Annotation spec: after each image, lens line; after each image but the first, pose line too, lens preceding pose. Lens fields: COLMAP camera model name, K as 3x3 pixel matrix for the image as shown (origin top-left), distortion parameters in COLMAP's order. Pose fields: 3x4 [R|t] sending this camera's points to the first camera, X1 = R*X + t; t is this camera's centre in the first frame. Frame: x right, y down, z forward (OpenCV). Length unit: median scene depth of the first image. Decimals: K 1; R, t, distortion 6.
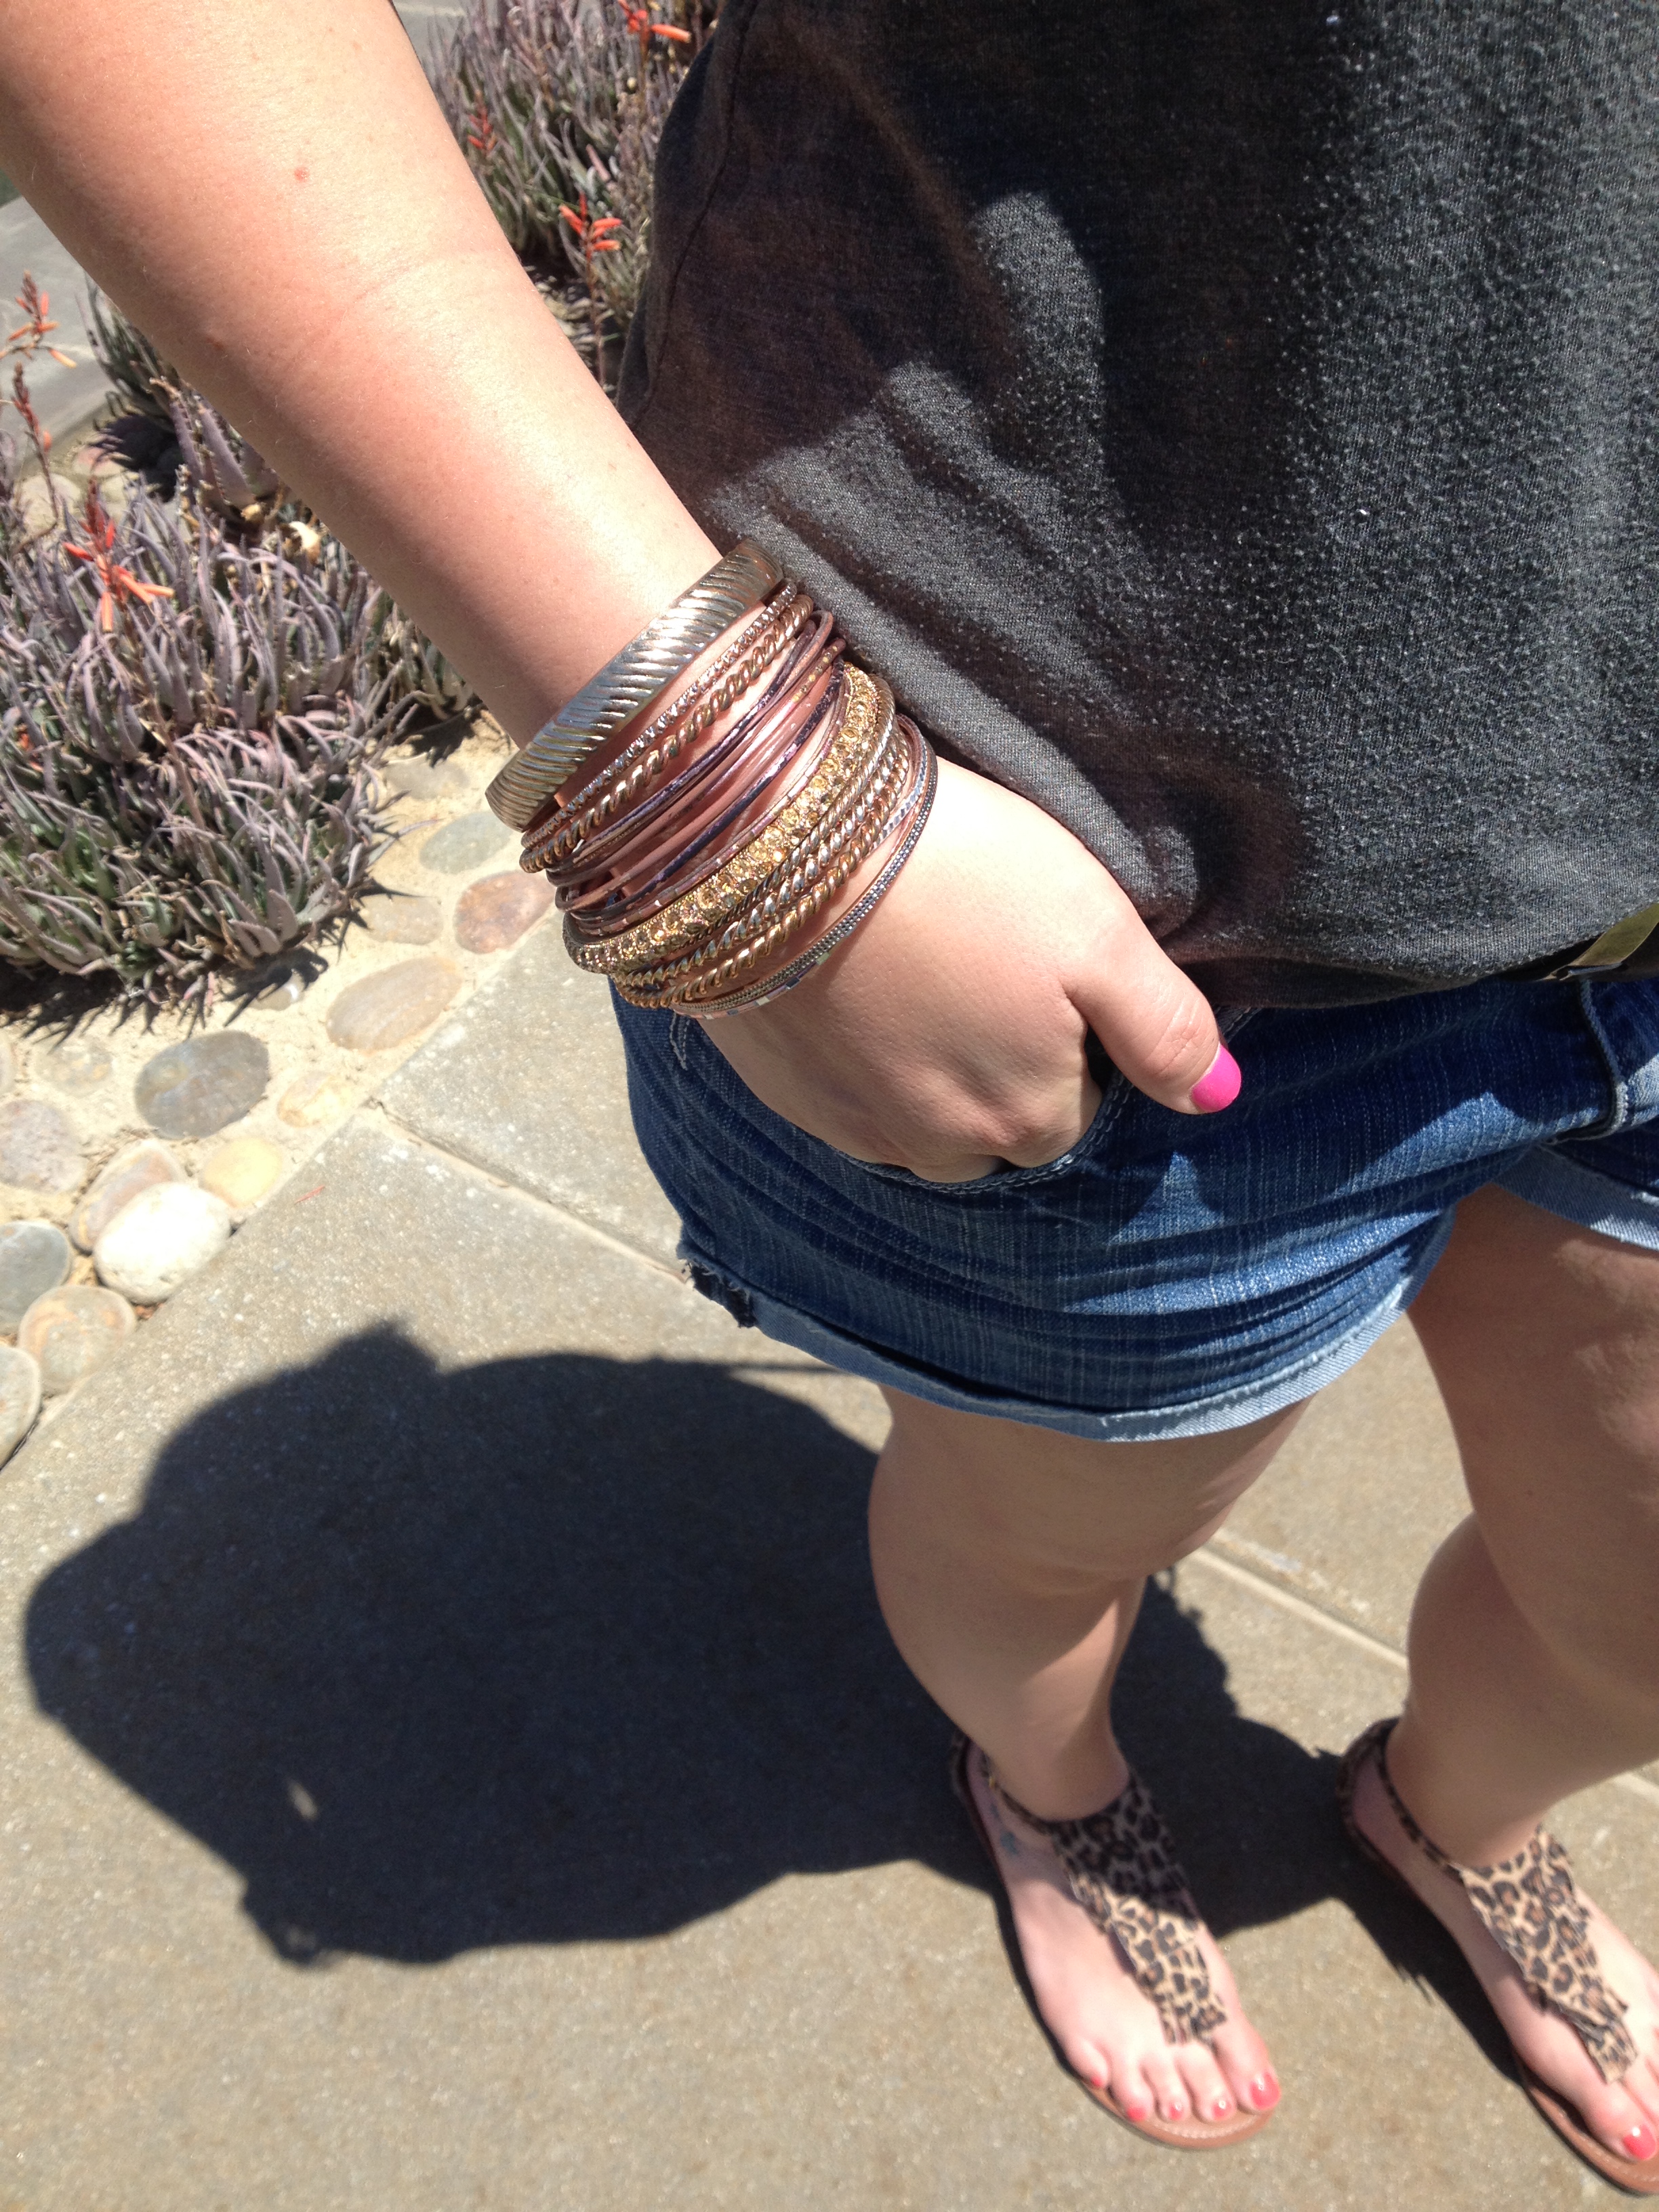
lens RADIAL K [[2184.6, 0, 829.5], [0, 2184.6, 1106.0], [0, 0, 1]] dist [0.055483, -0.034126]
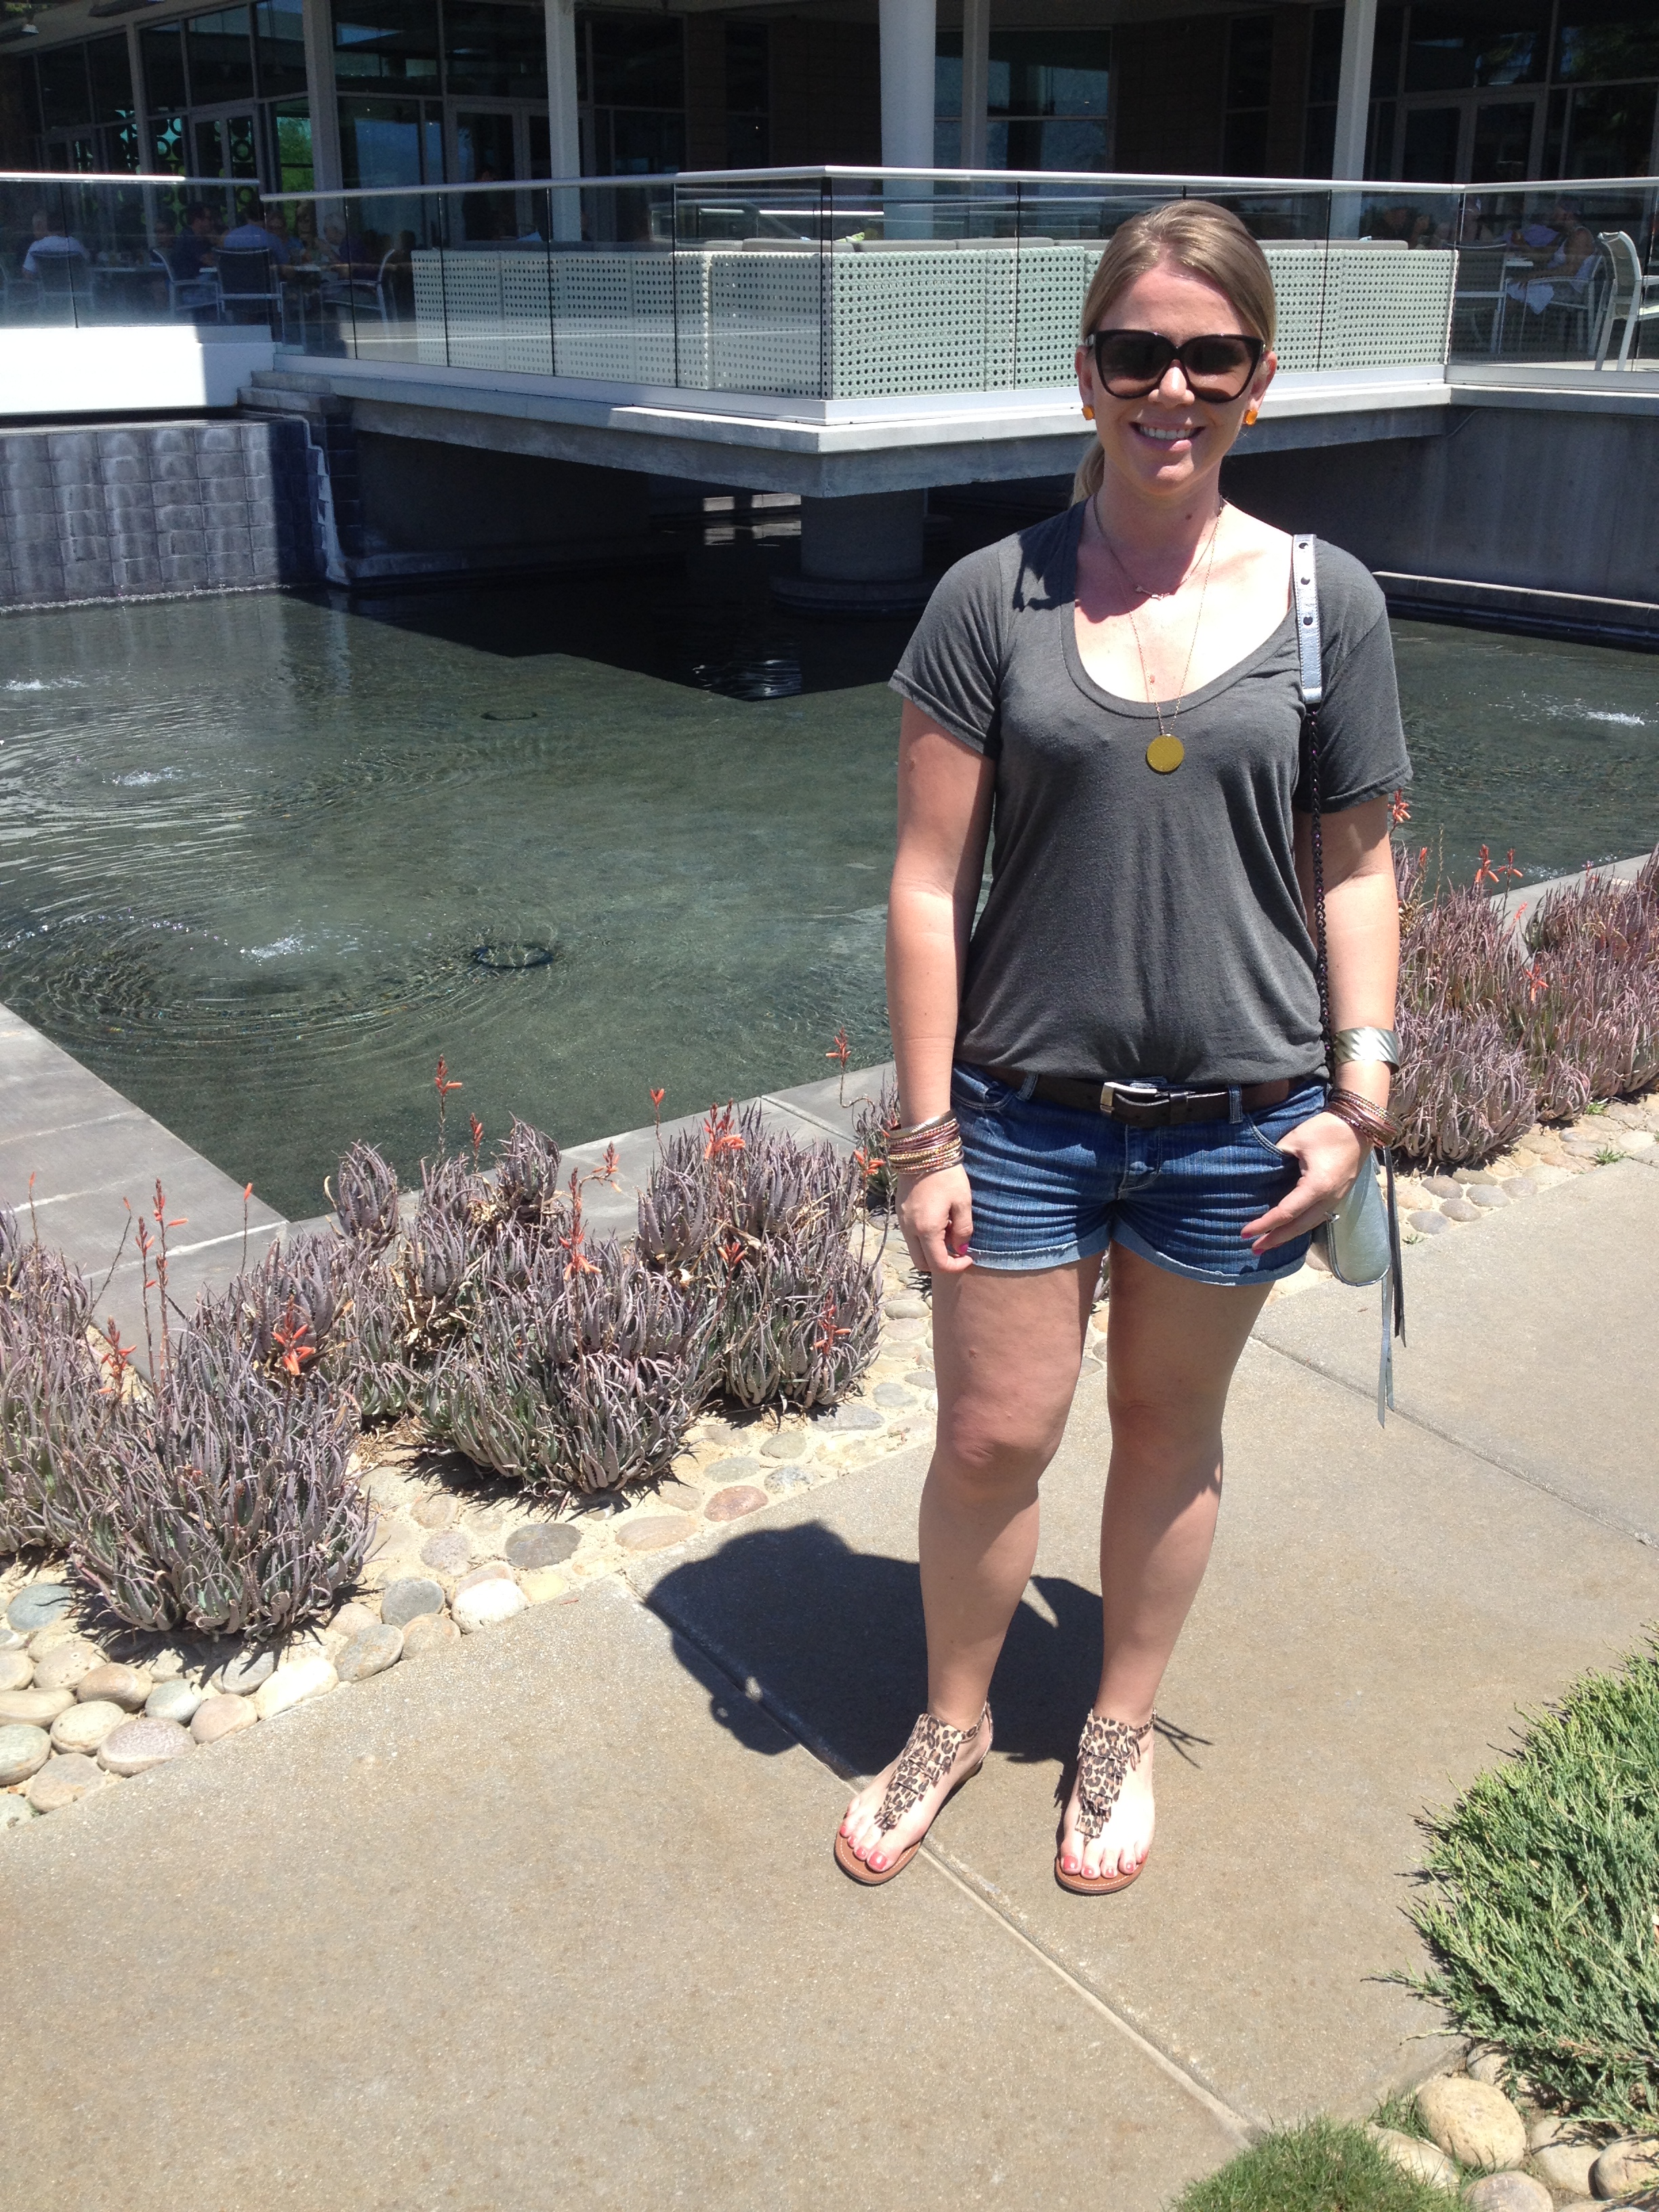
lens RADIAL K [[2184.6, 0, 829.5], [0, 2184.6, 1106.0], [0, 0, 1]] dist [0.055483, -0.034126]
pose [[0.935415, 0.161531, -0.314493, 0.538715], [-0.290461, 0.858257, -0.423115, 0.455042], [0.201570, 0.487137, 0.849746, -0.799635]]
